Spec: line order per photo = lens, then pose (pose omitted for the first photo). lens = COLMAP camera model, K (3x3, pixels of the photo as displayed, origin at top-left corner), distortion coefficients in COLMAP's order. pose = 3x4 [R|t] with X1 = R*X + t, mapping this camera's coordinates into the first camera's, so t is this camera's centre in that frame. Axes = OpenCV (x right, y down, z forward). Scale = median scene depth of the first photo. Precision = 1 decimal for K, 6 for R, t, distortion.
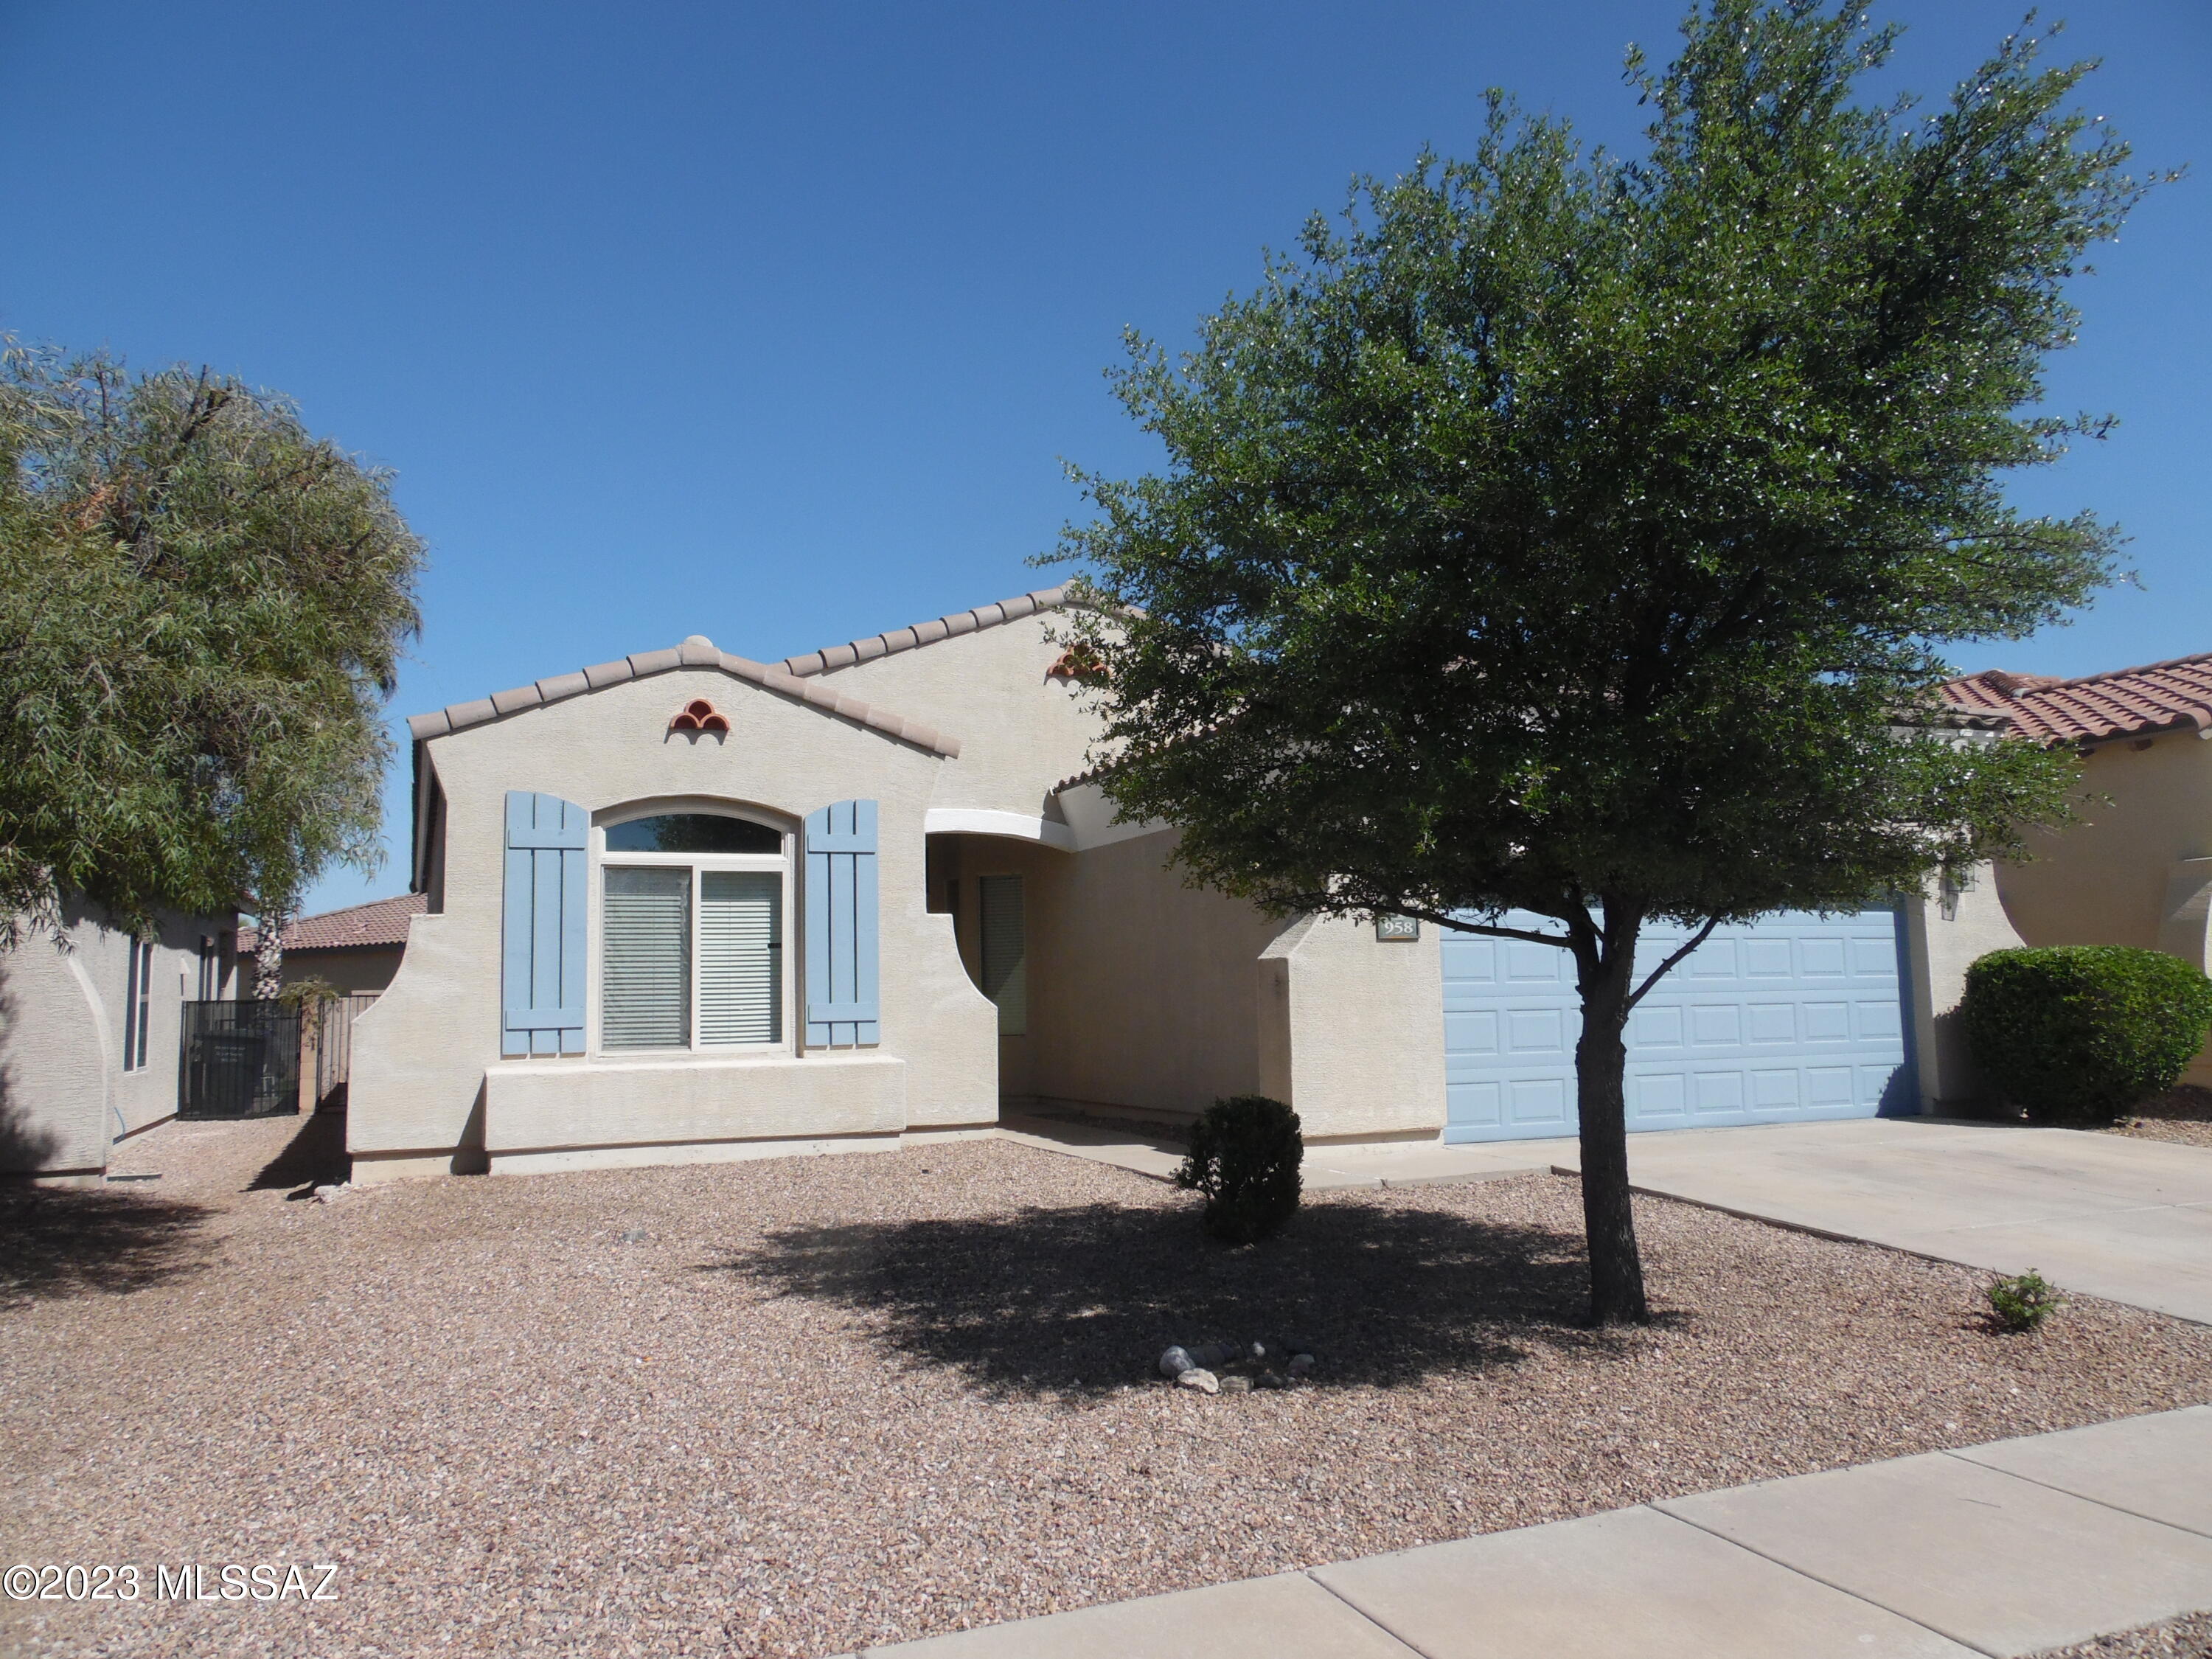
lens RADIAL K [[1666.2, 0, 1116.0], [0, 1666.2, 831.4], [0, 0, 1]] dist [-0.020973, 0.054523]
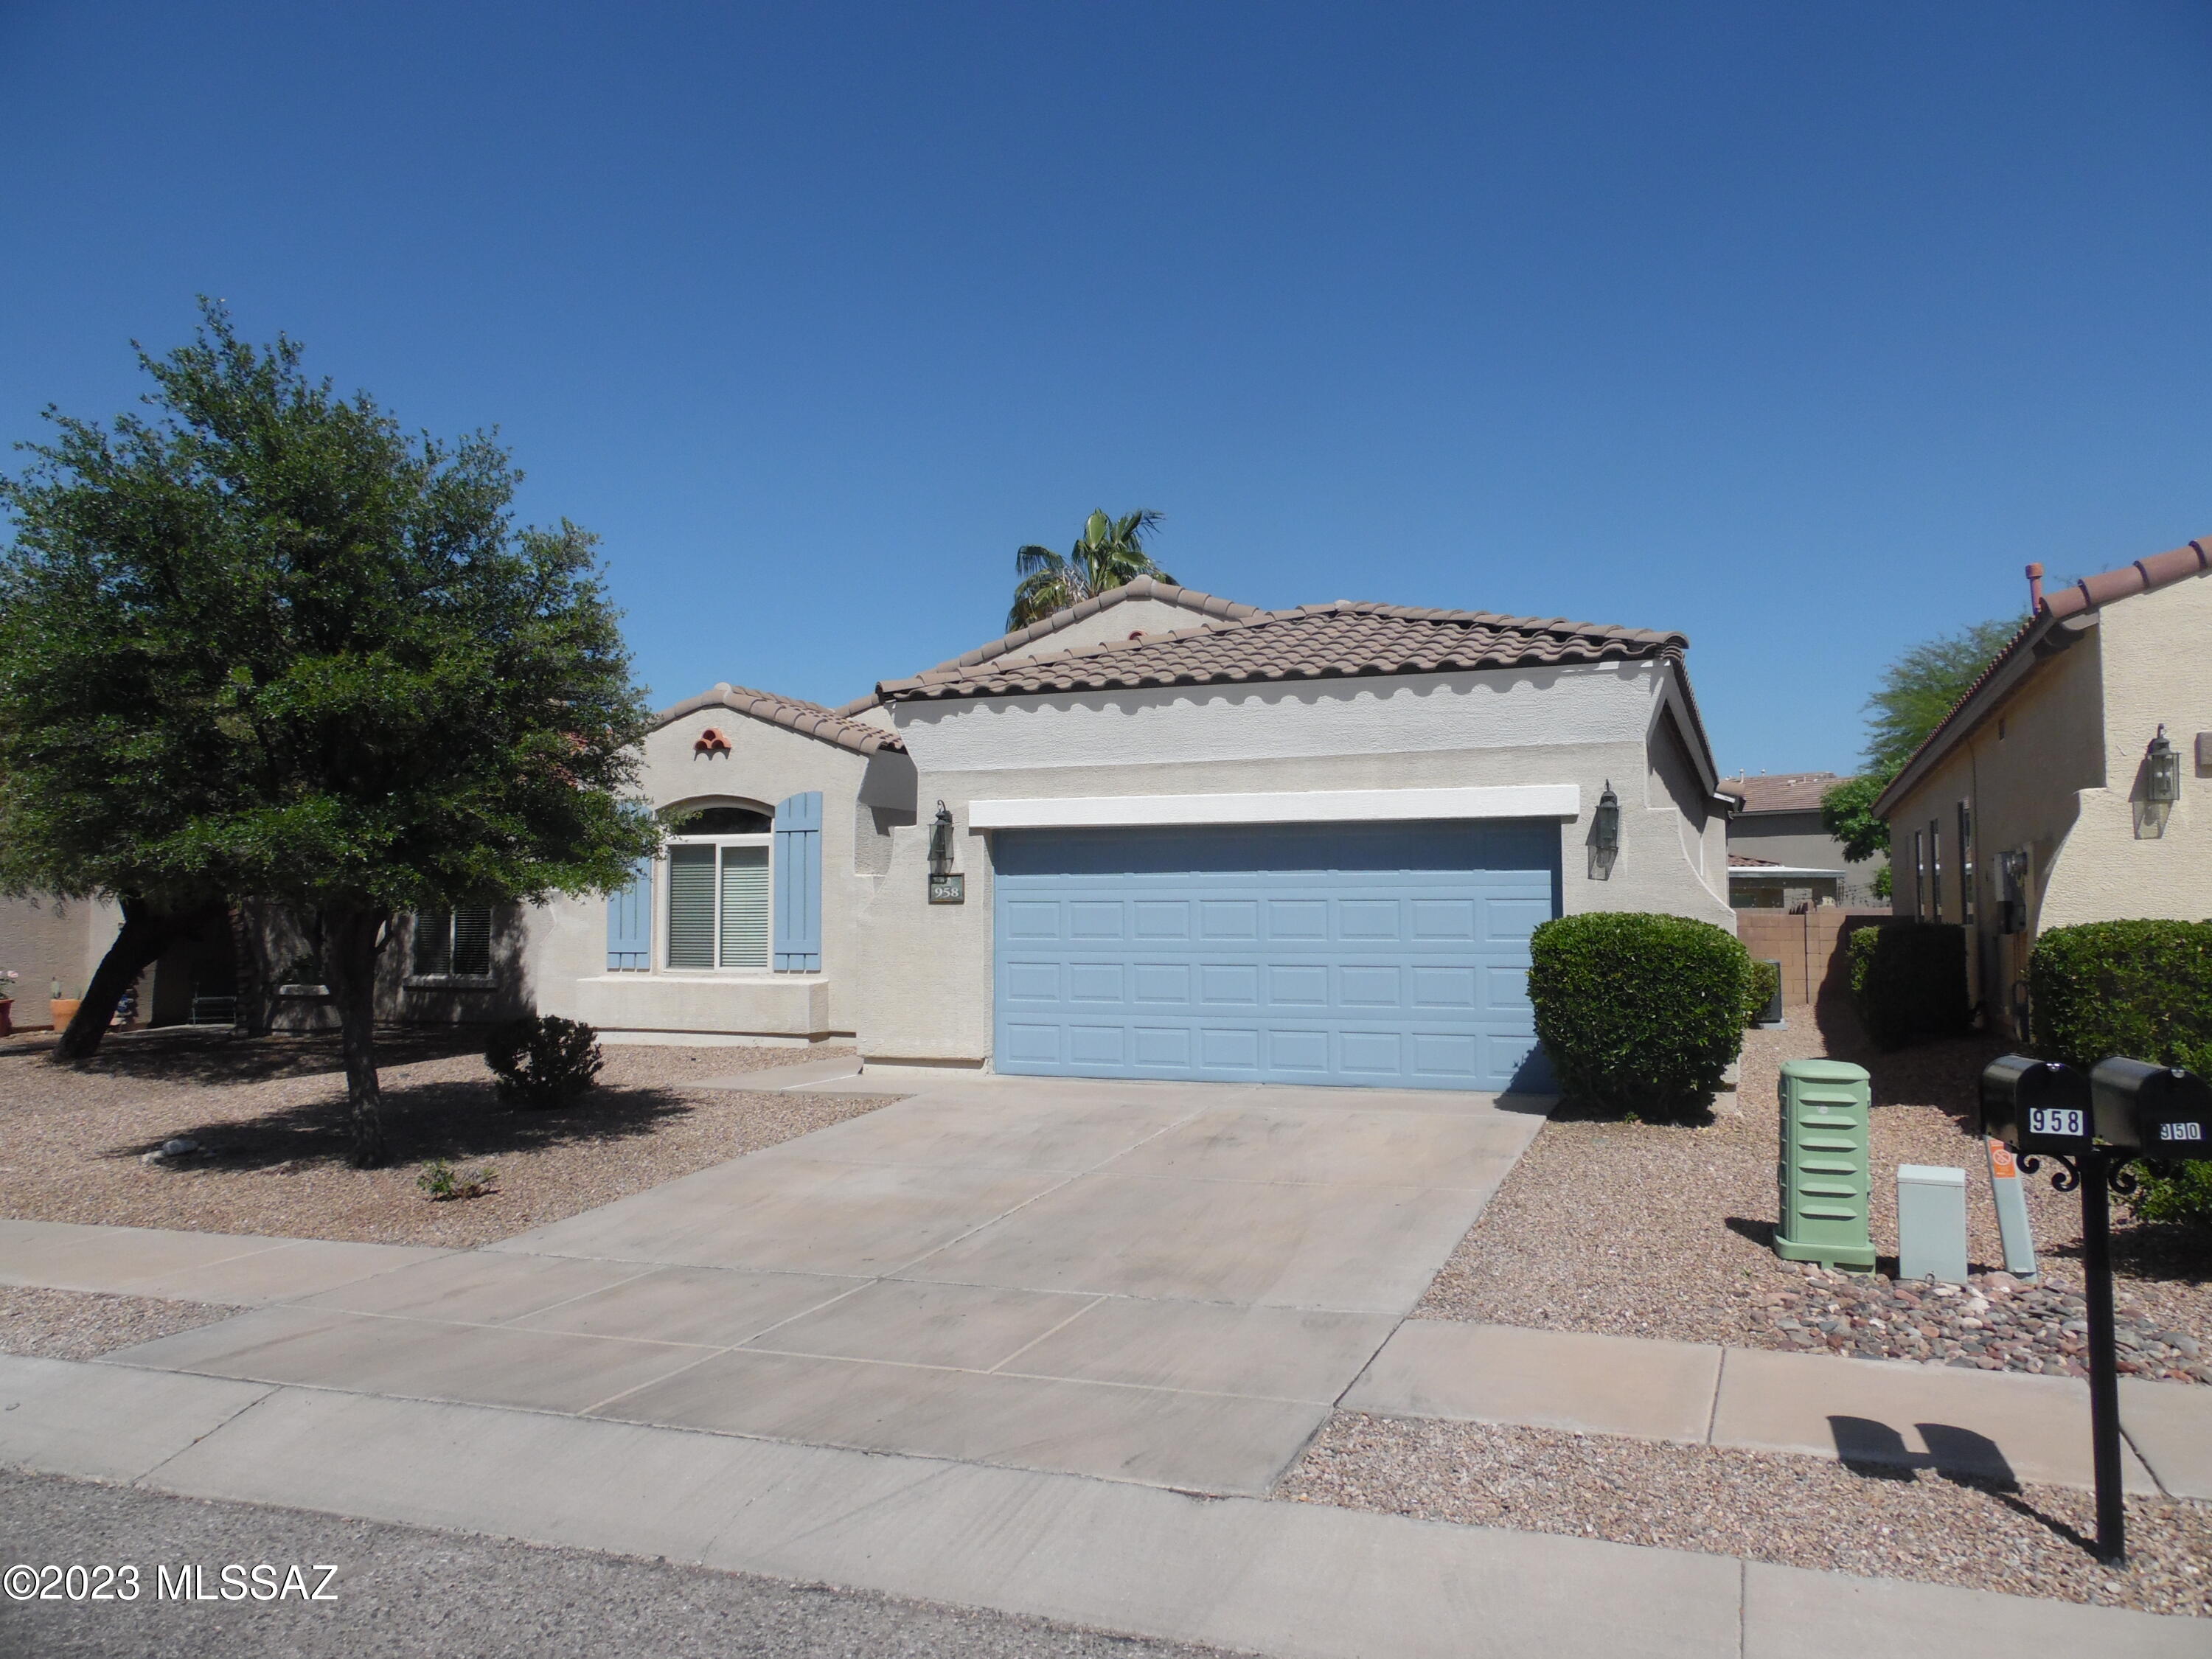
lens RADIAL K [[1666.2, 0, 1098.4], [0, 1666.2, 829.4], [0, 0, 1]] dist [-0.020973, 0.054523]
pose [[0.712304, -0.019634, -0.701597, 0.989832], [0.057473, 0.997883, 0.030425, -0.016376], [0.699514, -0.061995, 0.711924, 0.195536]]
